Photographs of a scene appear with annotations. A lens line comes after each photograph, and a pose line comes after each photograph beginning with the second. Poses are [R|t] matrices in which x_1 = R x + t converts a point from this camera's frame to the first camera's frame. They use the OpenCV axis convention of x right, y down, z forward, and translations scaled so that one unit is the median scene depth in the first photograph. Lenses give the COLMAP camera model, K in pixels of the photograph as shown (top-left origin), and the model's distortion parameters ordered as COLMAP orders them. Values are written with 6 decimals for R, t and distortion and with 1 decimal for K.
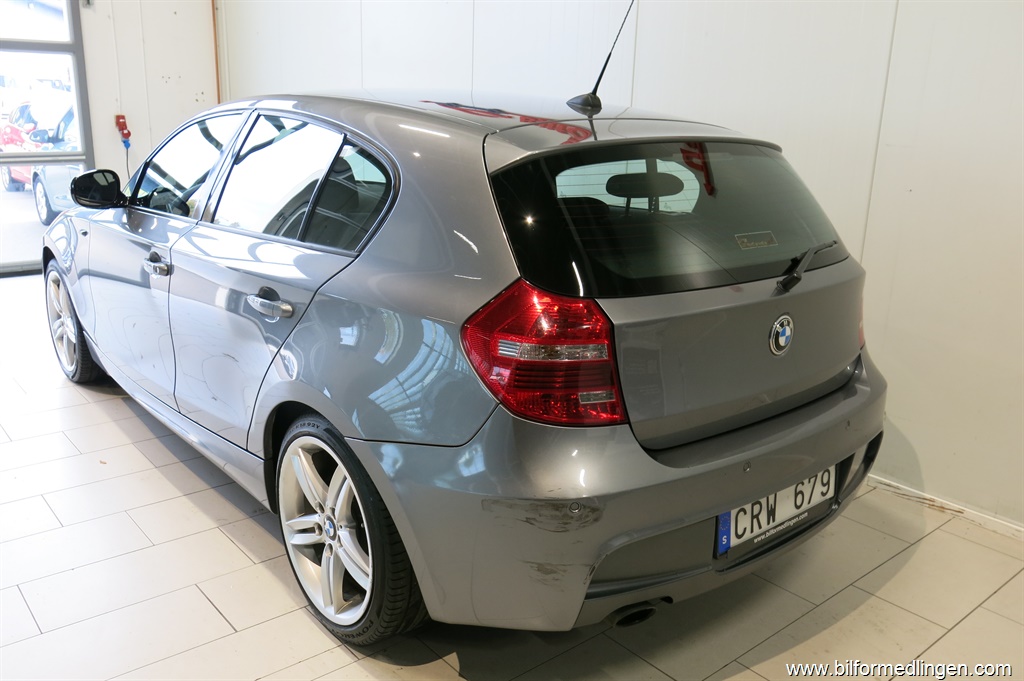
lens RADIAL K [[862.1, 0, 503.1], [0, 862.1, 342.8], [0, 0, 1]] dist [-0.025533, -0.006798]
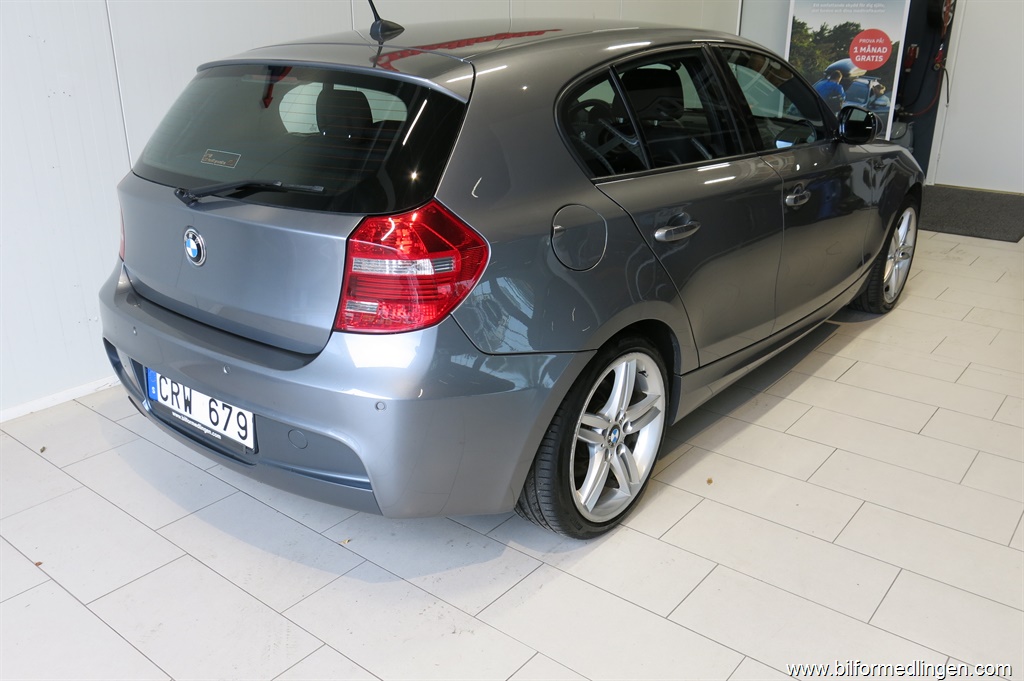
lens RADIAL K [[862.1, 0, 503.1], [0, 862.1, 342.8], [0, 0, 1]] dist [-0.025533, -0.006798]
pose [[0.186051, 0.322186, -0.928214, 1.423799], [-0.261600, 0.926852, 0.269278, -0.286831], [0.947075, 0.192722, 0.256726, 1.108061]]
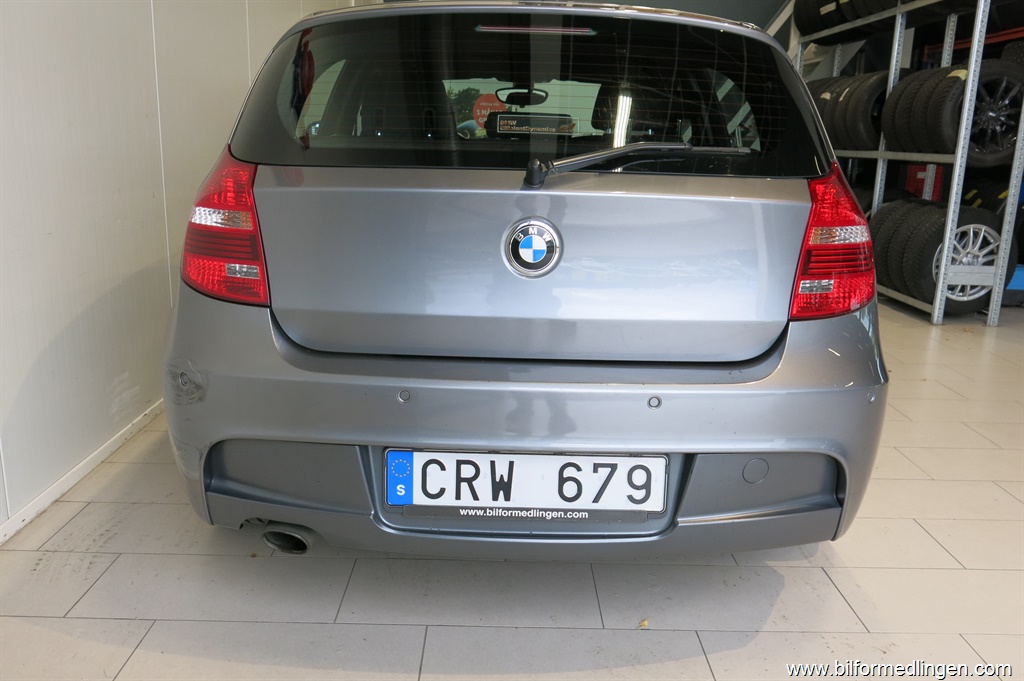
lens RADIAL K [[862.1, 0, 503.1], [0, 862.1, 342.8], [0, 0, 1]] dist [-0.025533, -0.006798]
pose [[0.764771, 0.148296, -0.627004, 0.781106], [-0.179965, 0.983585, 0.013126, 0.065940], [0.618659, 0.102800, 0.778905, 0.410248]]
